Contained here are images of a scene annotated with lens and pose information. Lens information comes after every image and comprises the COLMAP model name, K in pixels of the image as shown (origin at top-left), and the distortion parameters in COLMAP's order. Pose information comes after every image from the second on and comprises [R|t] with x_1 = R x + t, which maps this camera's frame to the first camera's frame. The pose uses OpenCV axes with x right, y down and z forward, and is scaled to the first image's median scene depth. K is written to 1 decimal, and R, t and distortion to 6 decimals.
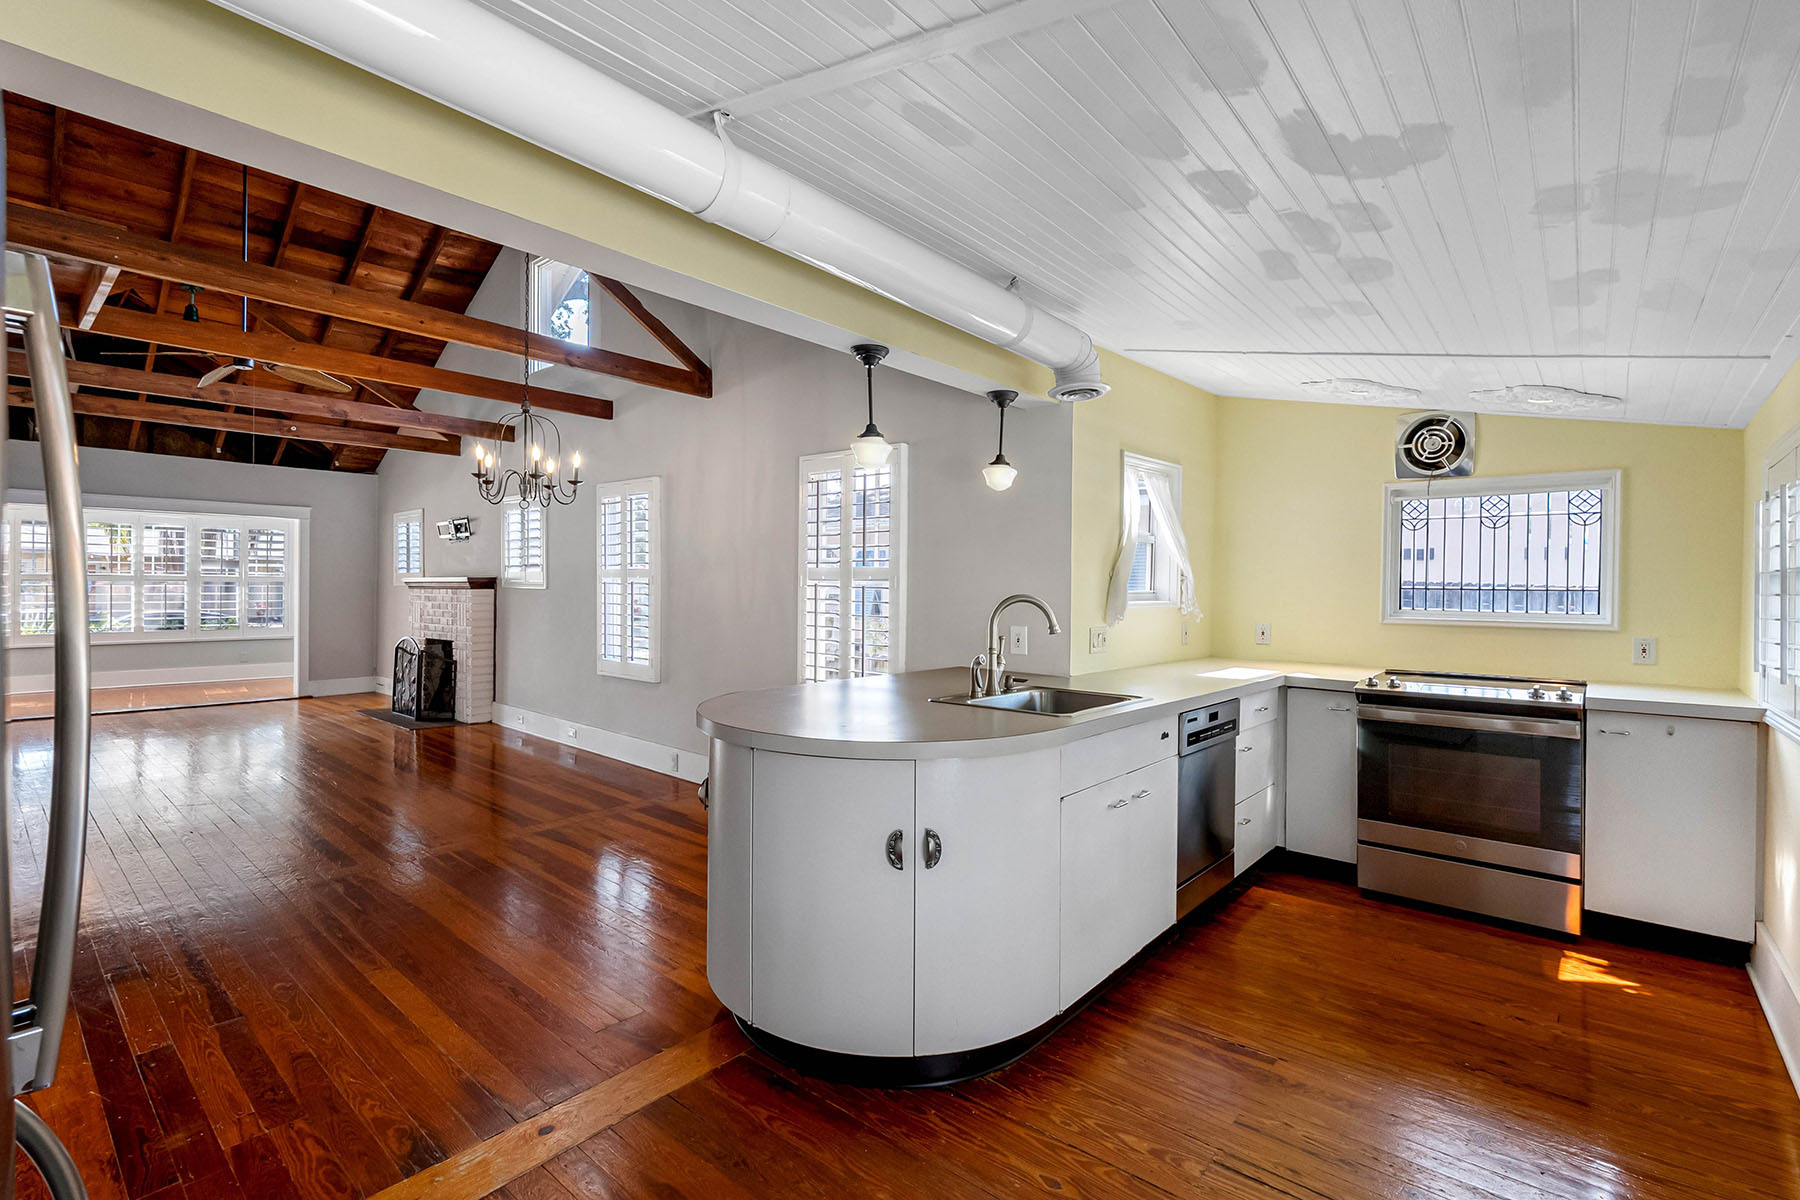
lens RADIAL K [[809.1, 0, 903.6], [0, 809.1, 589.3], [0, 0, 1]] dist [-0.004226, -0.000428]
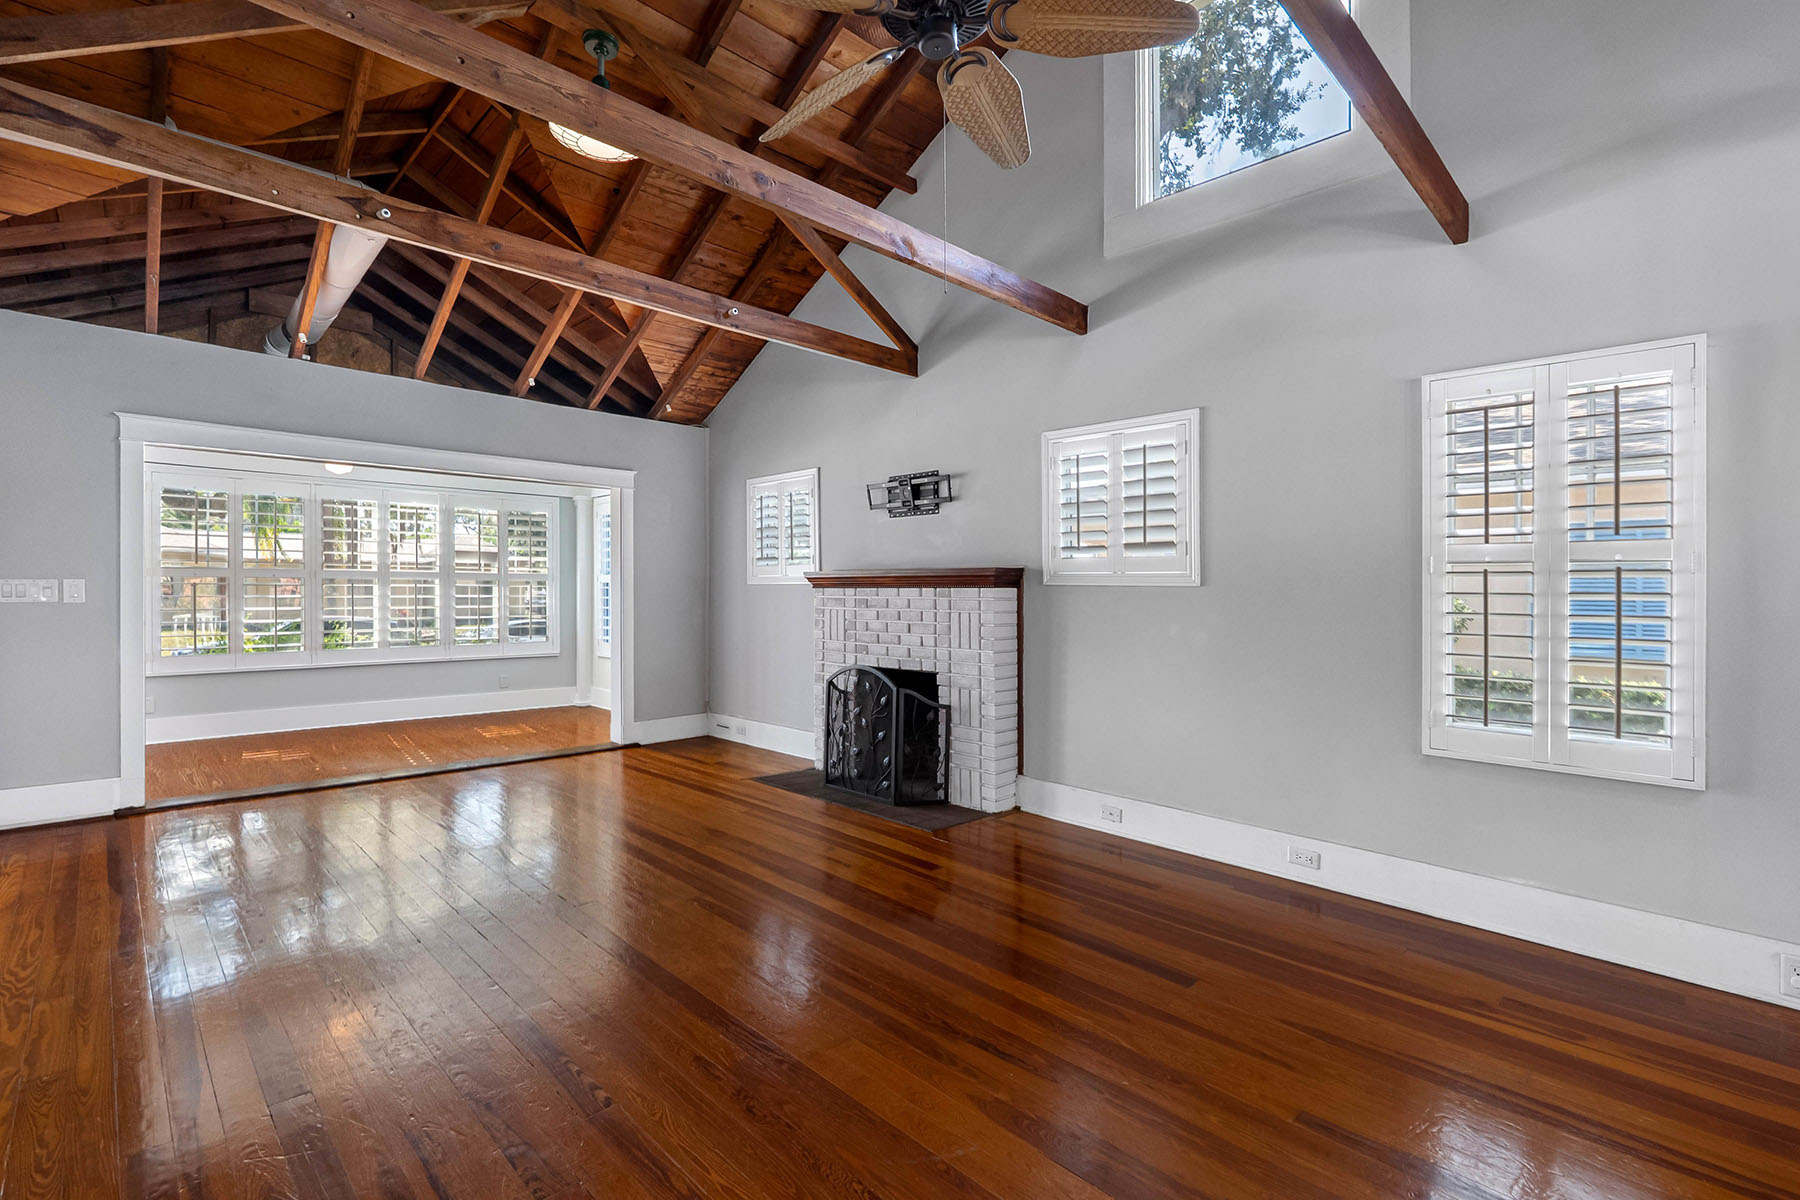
lens RADIAL K [[809.1, 0, 903.6], [0, 809.1, 589.3], [0, 0, 1]] dist [-0.004226, -0.000428]
pose [[0.998035, 0.001419, -0.062648, -0.516992], [-0.001971, 0.999960, -0.008737, 0.005810], [0.062633, 0.008843, 0.997997, 0.368135]]
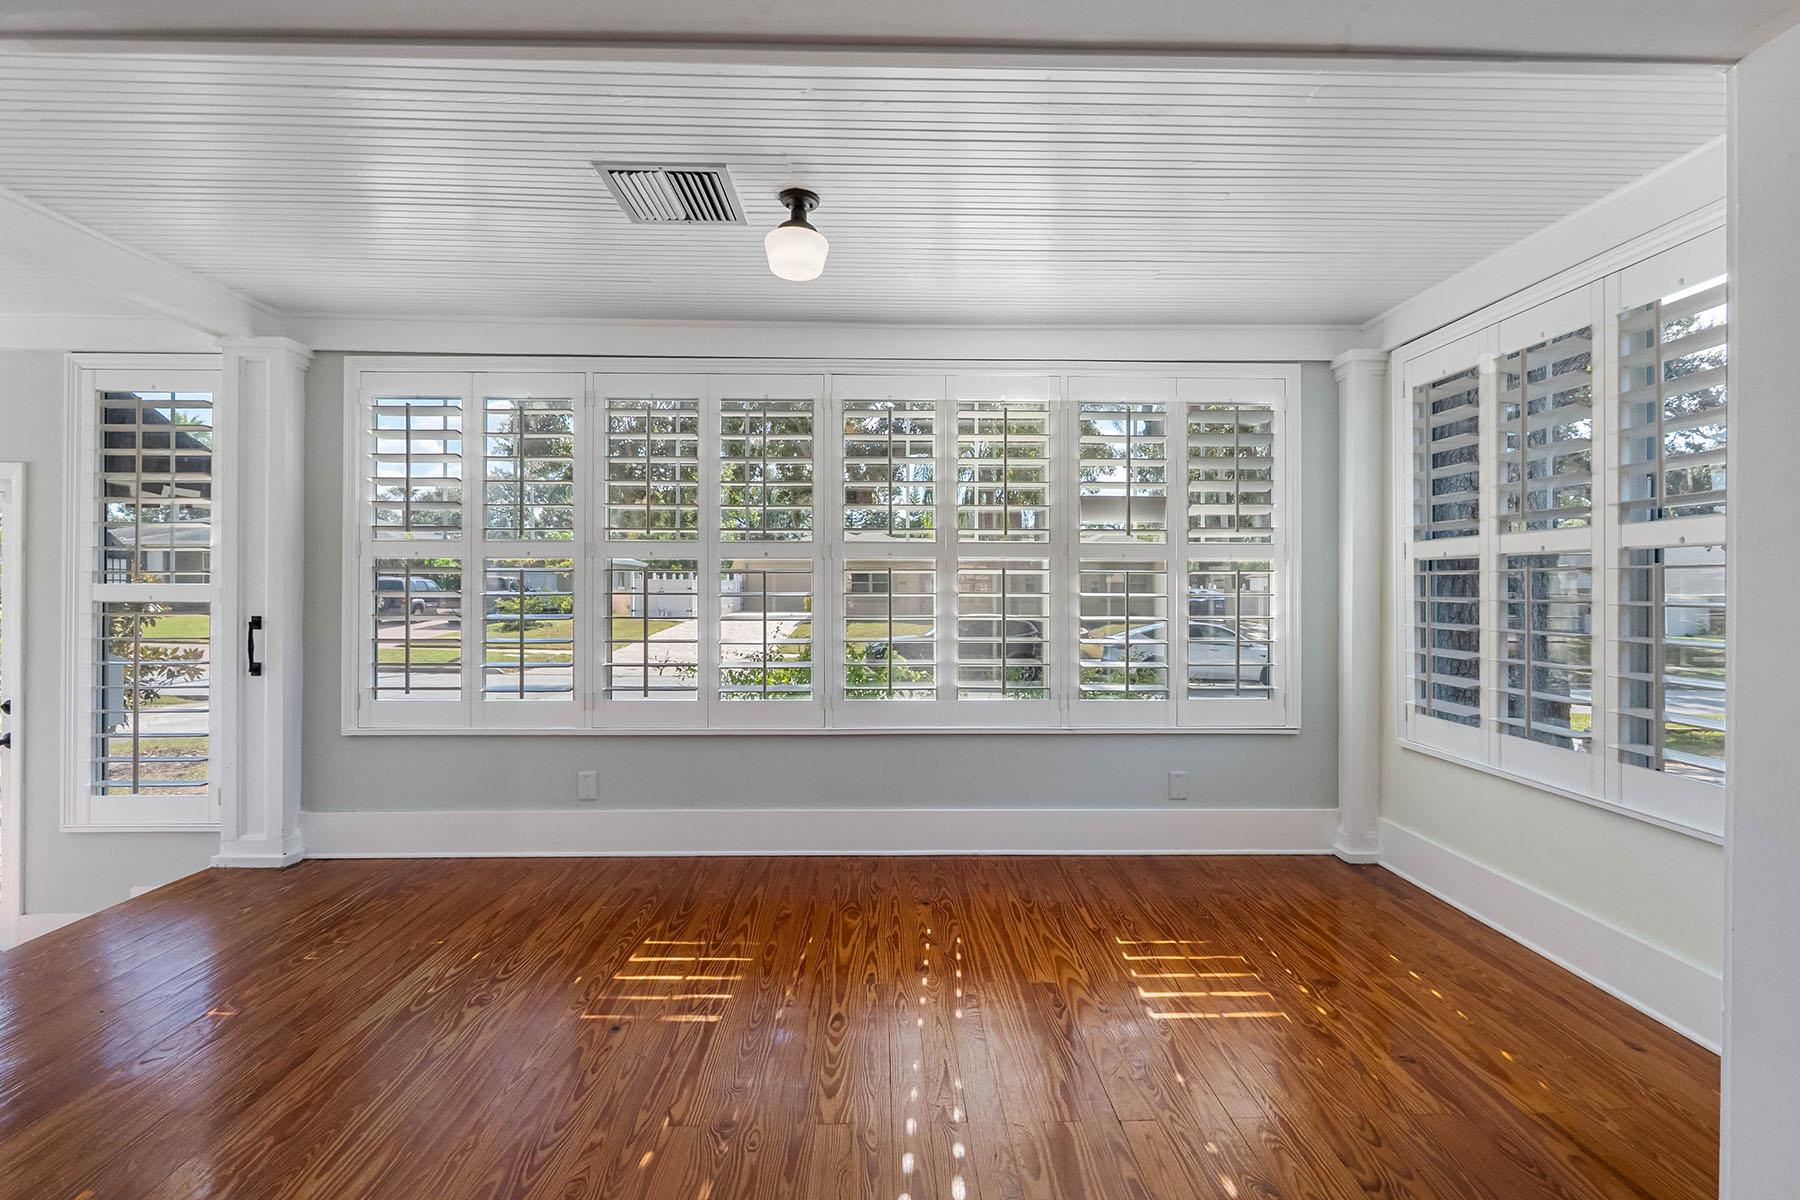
lens RADIAL K [[809.1, 0, 903.6], [0, 809.1, 589.3], [0, 0, 1]] dist [-0.004226, -0.000428]
pose [[0.681393, 0.008585, -0.731867, -0.821820], [-0.006204, 0.999963, 0.005953, 0.002080], [0.731891, 0.000484, 0.681421, 0.872839]]
